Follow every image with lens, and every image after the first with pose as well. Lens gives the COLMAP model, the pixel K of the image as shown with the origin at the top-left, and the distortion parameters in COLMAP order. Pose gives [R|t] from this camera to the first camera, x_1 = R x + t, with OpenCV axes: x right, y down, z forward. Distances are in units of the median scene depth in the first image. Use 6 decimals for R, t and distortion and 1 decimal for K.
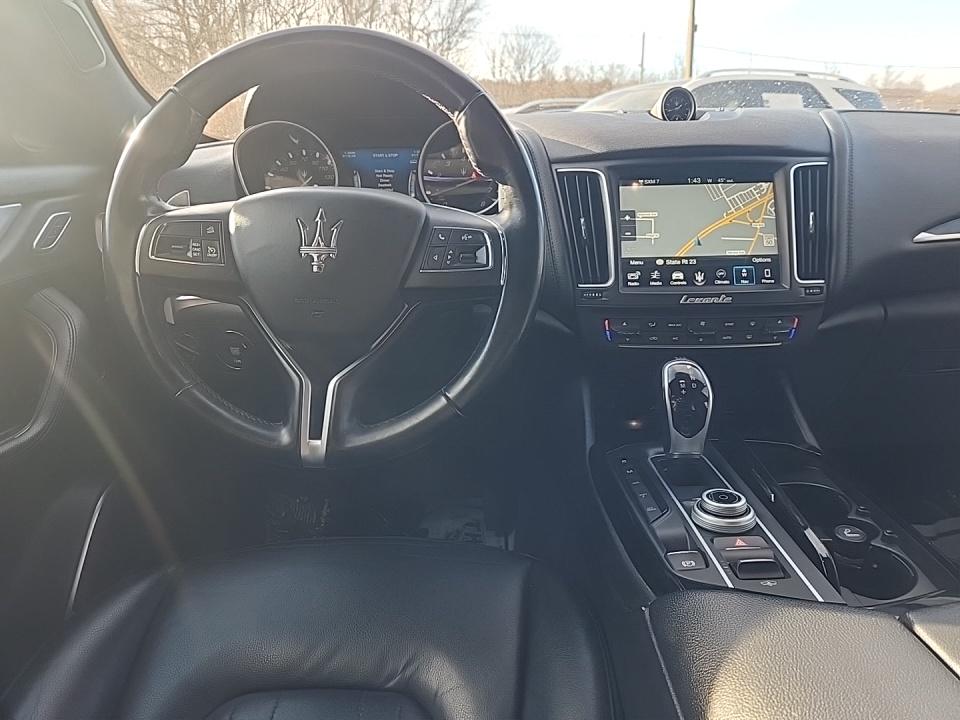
lens RADIAL K [[652.1, 0, 469.5], [0, 652.1, 362.2], [0, 0, 1]] dist [0.024015, -0.026792]
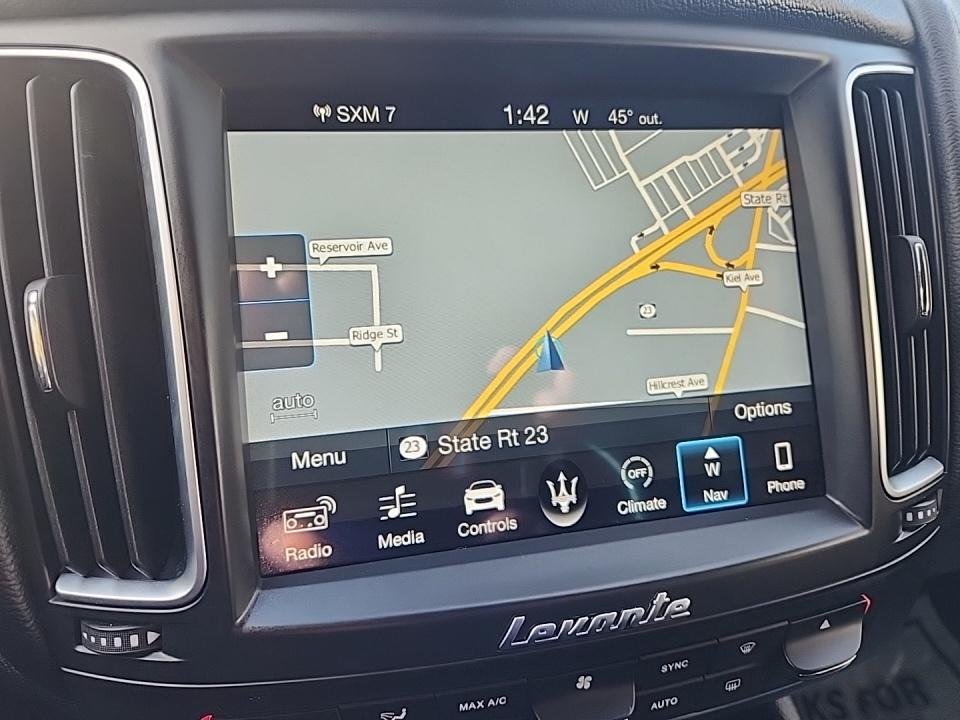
lens RADIAL K [[652.1, 0, 481.7], [0, 652.1, 364.9], [0, 0, 1]] dist [0.024015, -0.026792]
pose [[0.960339, -0.079959, 0.267125, 0.252607], [0.047692, 0.990987, 0.125177, -0.215011], [-0.274727, -0.107473, 0.955497, 0.758844]]
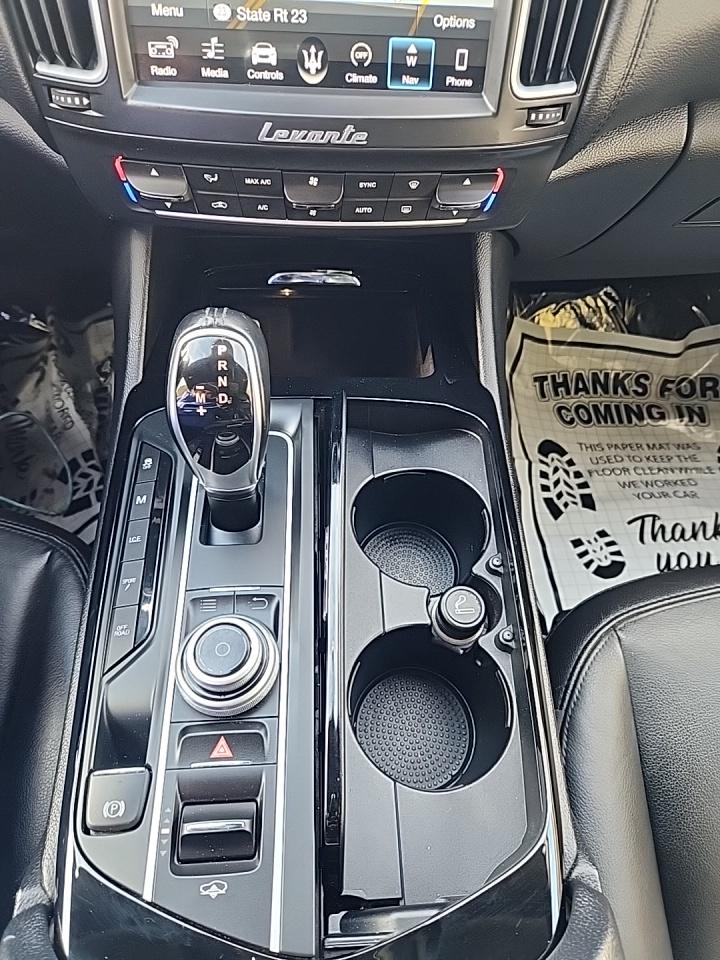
lens RADIAL K [[652.1, 0, 359.2], [0, 652.1, 483.5], [0, 0, 1]] dist [0.024015, -0.026792]
pose [[0.994054, -0.027668, 0.105316, 0.326485], [-0.048535, 0.753205, 0.655993, -0.206143], [-0.097475, -0.657204, 0.747383, 0.476624]]
